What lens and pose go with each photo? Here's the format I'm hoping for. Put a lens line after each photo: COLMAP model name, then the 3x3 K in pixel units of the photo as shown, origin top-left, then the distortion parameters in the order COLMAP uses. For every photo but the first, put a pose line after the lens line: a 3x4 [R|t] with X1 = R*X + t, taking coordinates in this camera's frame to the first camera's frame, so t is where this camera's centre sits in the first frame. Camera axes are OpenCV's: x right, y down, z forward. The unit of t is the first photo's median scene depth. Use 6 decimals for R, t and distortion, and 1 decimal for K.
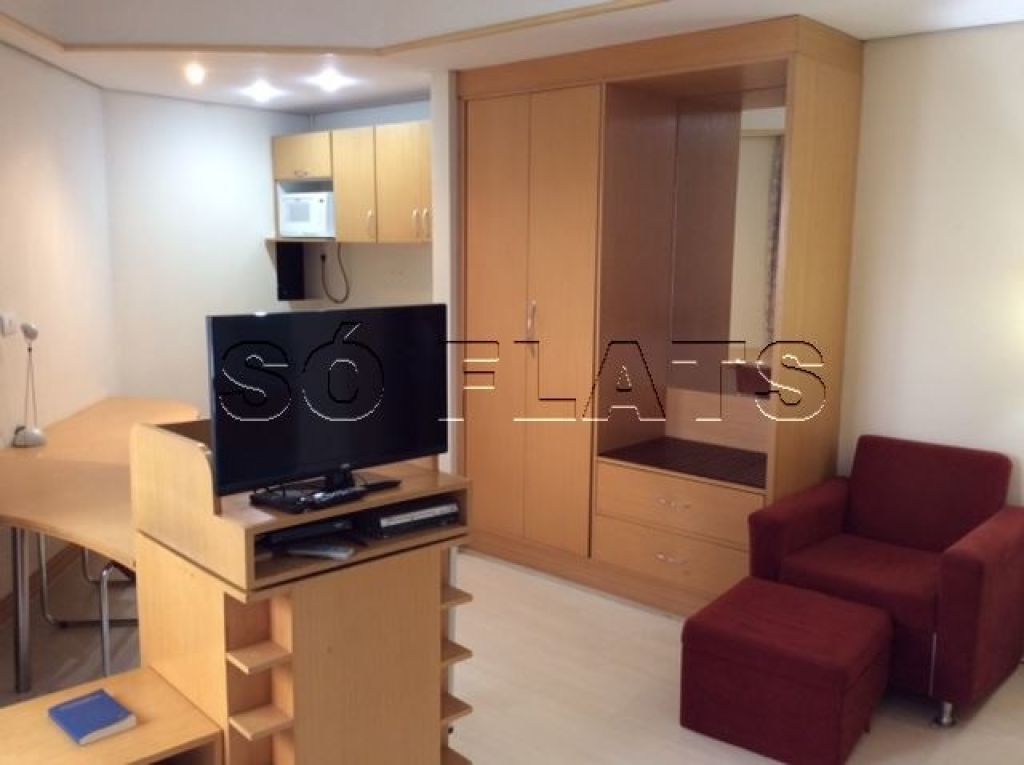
lens RADIAL K [[923.7, 0, 511.9], [0, 923.7, 386.1], [0, 0, 1]] dist [0.070753, -0.109391]
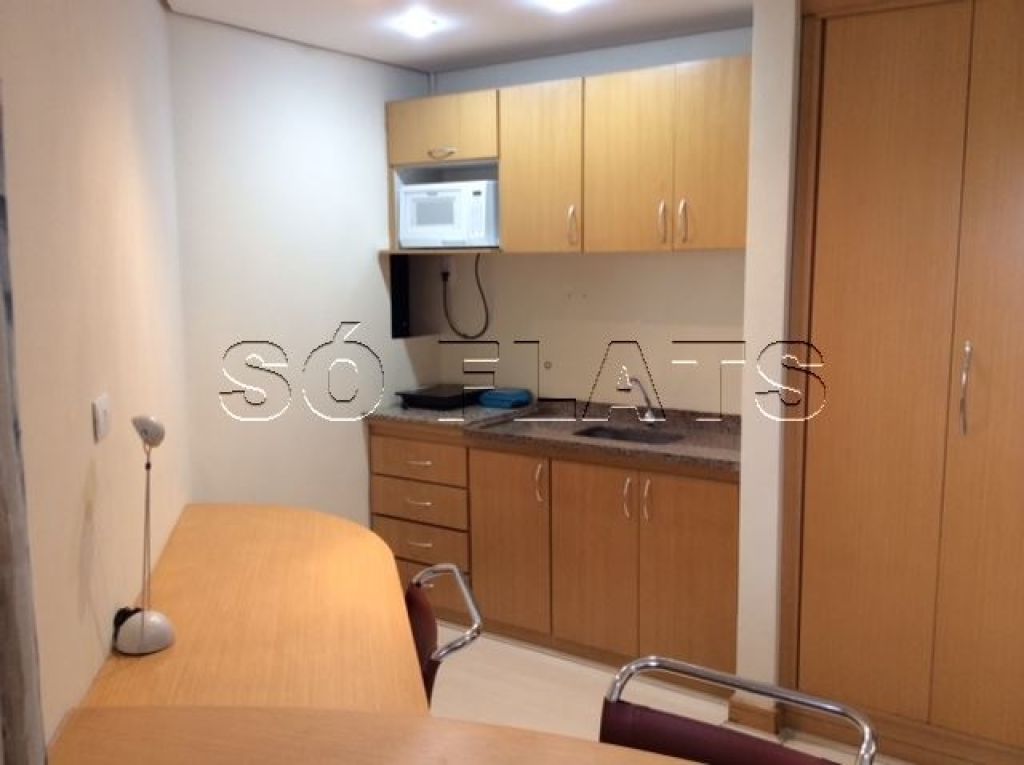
lens RADIAL K [[923.7, 0, 511.3], [0, 923.7, 378.2], [0, 0, 1]] dist [0.070753, -0.109391]
pose [[0.993463, -0.025402, 0.111290, -0.259508], [0.027992, 0.999371, -0.021774, -0.048469], [-0.110667, 0.024747, 0.993549, 0.325833]]
